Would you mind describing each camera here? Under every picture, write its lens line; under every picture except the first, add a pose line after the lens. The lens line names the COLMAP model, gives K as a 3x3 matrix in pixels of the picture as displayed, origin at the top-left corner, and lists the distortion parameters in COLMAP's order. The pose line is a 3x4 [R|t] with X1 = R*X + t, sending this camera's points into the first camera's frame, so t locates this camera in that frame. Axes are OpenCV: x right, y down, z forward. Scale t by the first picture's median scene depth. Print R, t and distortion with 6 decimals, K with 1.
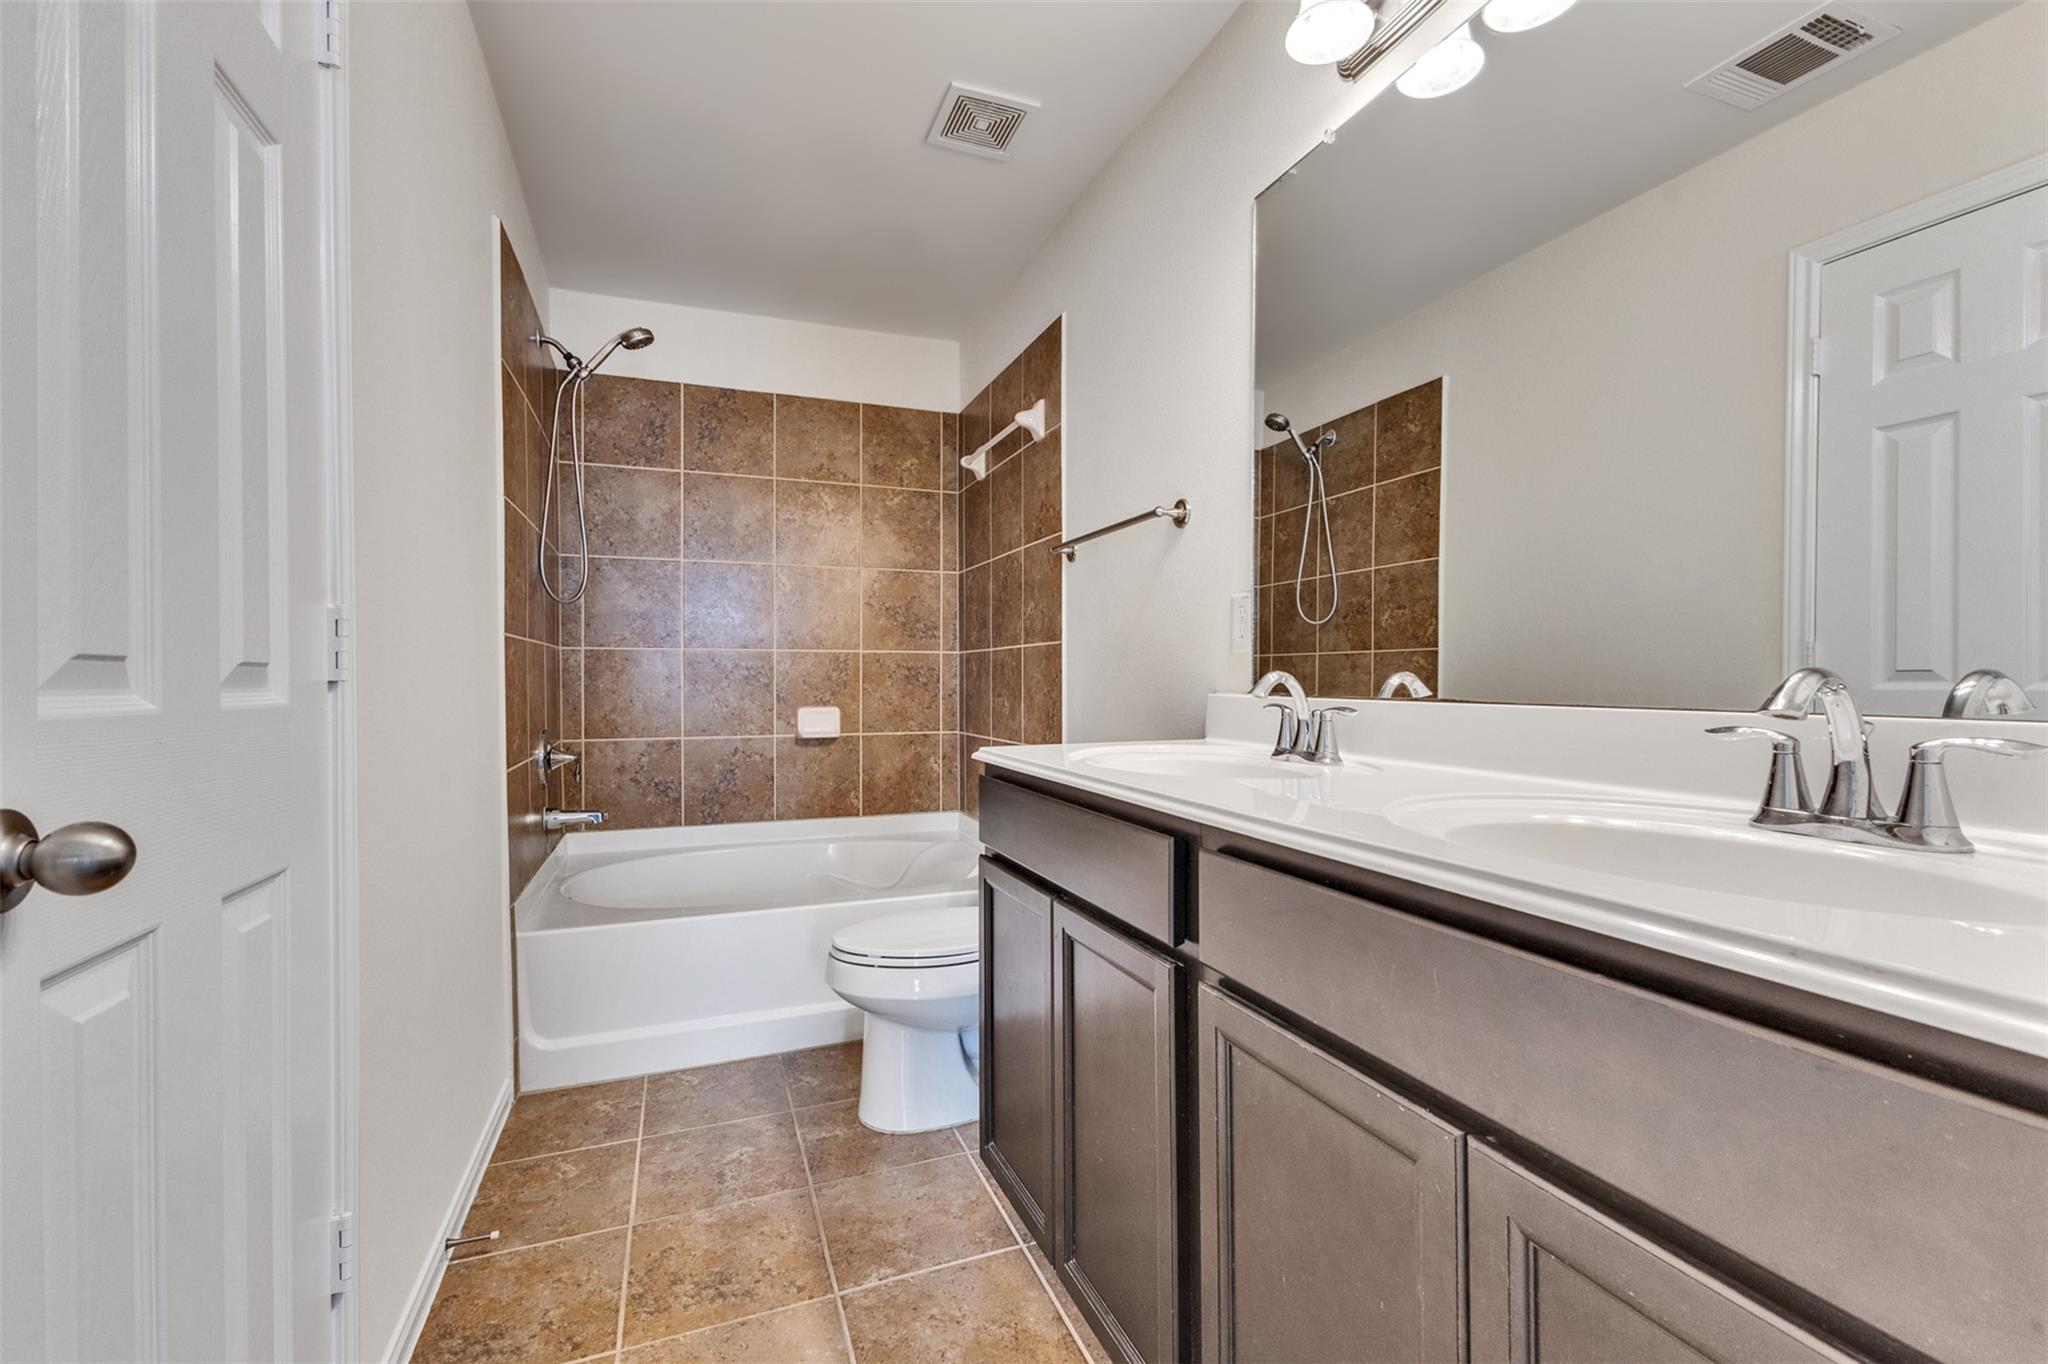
lens RADIAL K [[886.9, 0, 1022.2], [0, 886.9, 677.6], [0, 0, 1]] dist [0.016805, -0.004621]
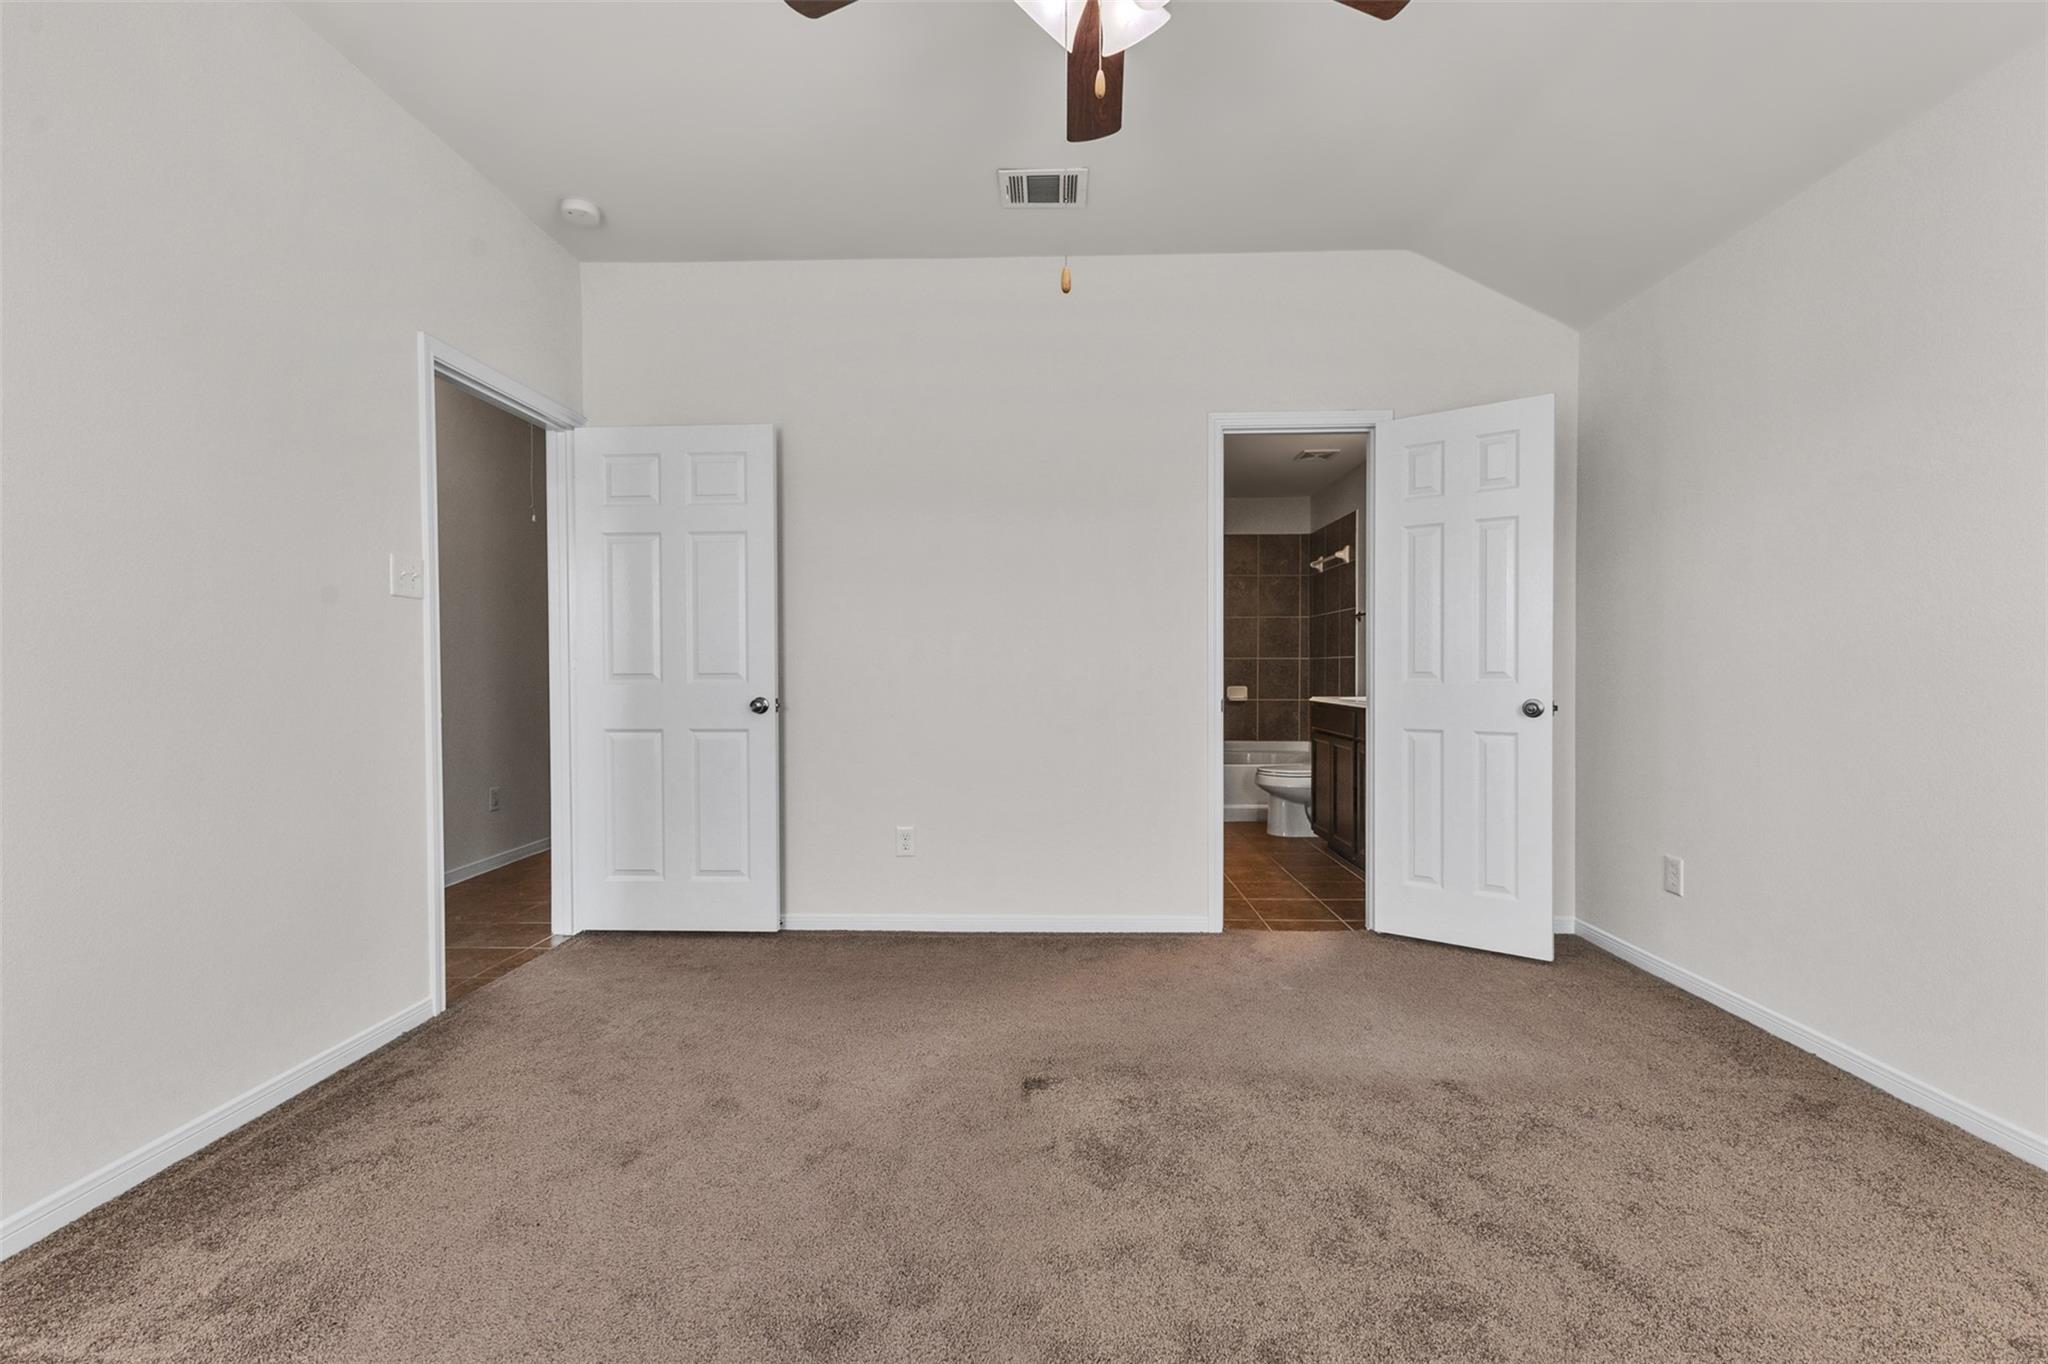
lens RADIAL K [[886.9, 0, 1022.2], [0, 886.9, 677.6], [0, 0, 1]] dist [0.016805, -0.004621]
pose [[0.922298, 0.003192, -0.386465, 0.104726], [0.001787, 0.999920, 0.012523, -0.012518], [0.386474, -0.012240, 0.922219, -1.078307]]
